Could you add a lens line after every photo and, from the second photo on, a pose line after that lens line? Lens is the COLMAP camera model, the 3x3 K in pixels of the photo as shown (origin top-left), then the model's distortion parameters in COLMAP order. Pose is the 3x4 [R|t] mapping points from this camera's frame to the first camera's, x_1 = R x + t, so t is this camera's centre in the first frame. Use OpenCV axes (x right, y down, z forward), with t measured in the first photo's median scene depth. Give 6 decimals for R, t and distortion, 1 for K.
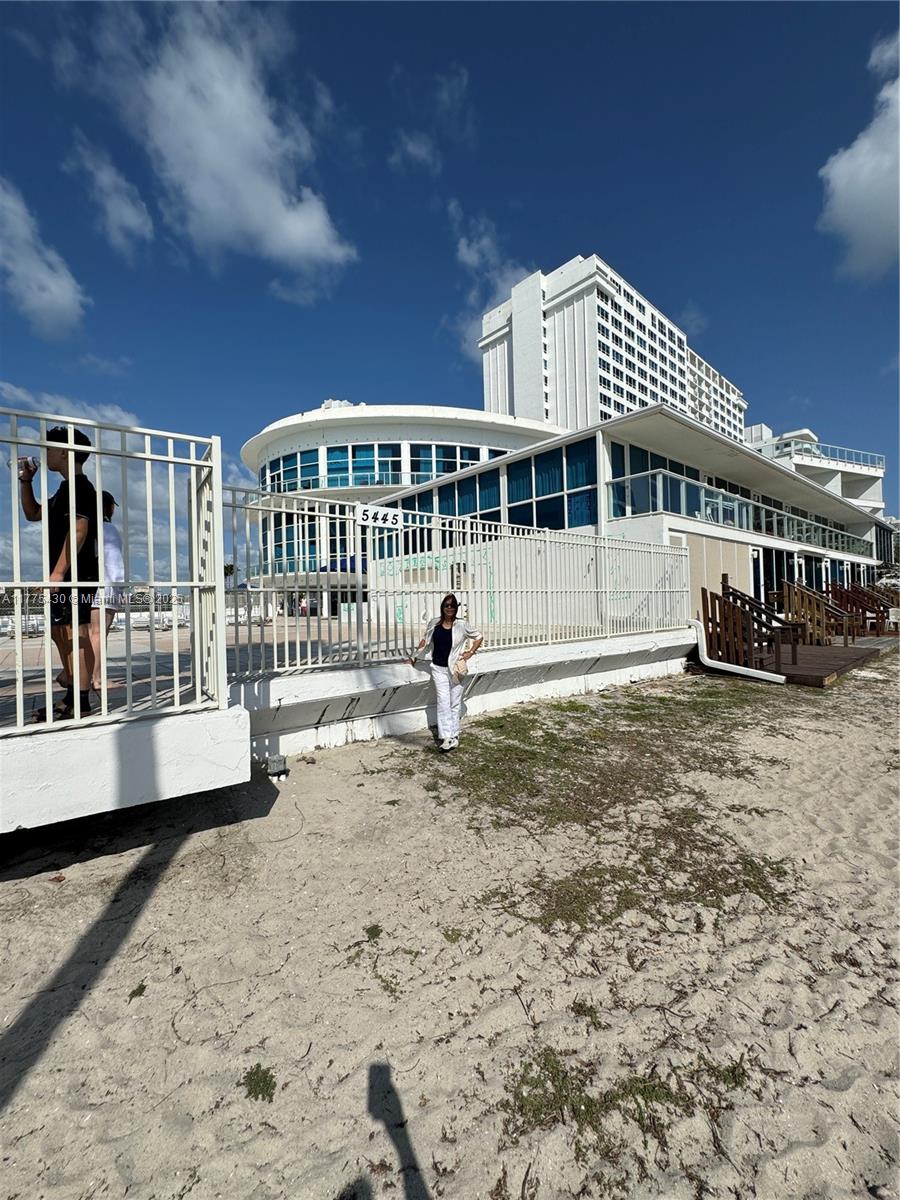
lens RADIAL K [[479.3, 0, 451.7], [0, 479.3, 598.7], [0, 0, 1]] dist [-0.002823, 0.000958]
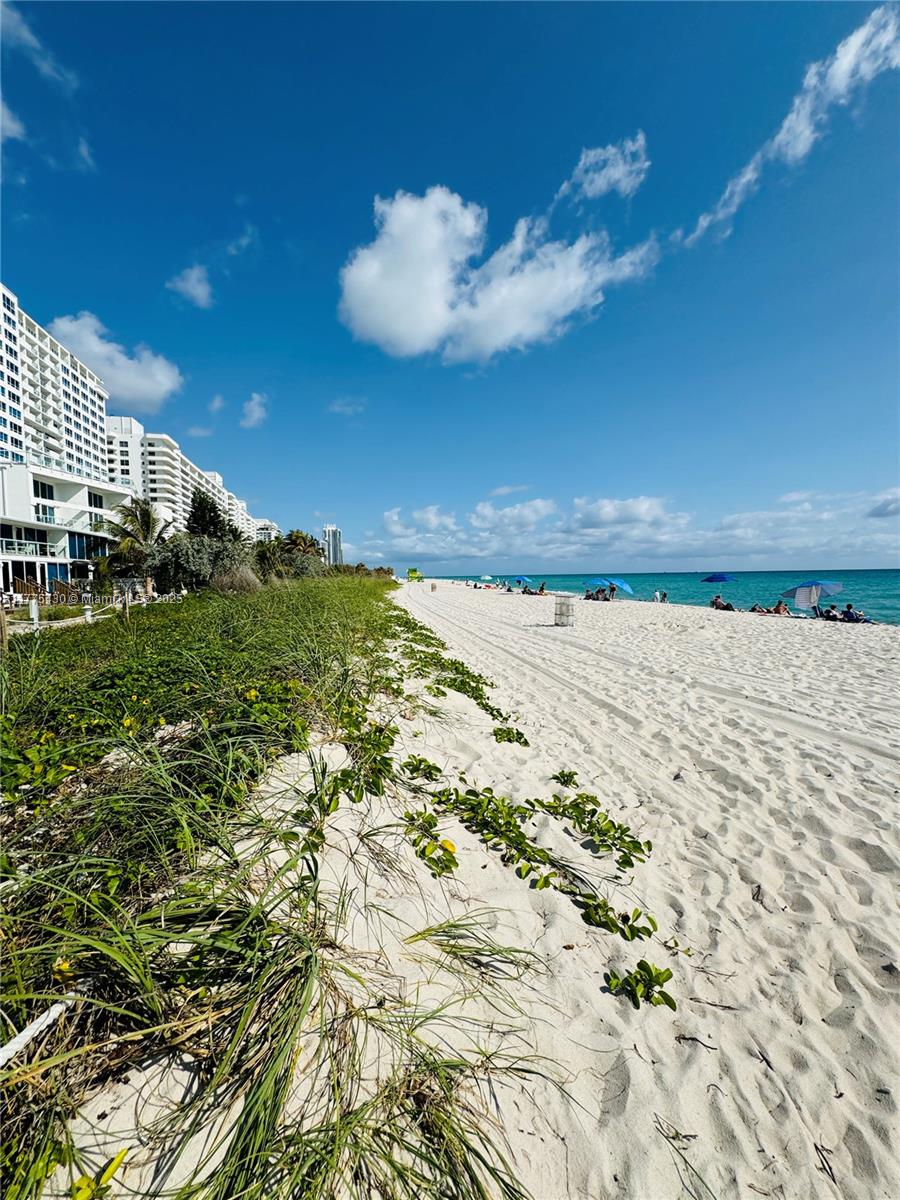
lens RADIAL K [[479.3, 0, 460.3], [0, 479.3, 585.0], [0, 0, 1]] dist [-0.002823, 0.000958]
pose [[0.450274, -0.000306, 0.892890, 0.122350], [-0.003101, 0.999993, 0.001907, -0.010462], [-0.892885, -0.003627, 0.450270, -0.393635]]
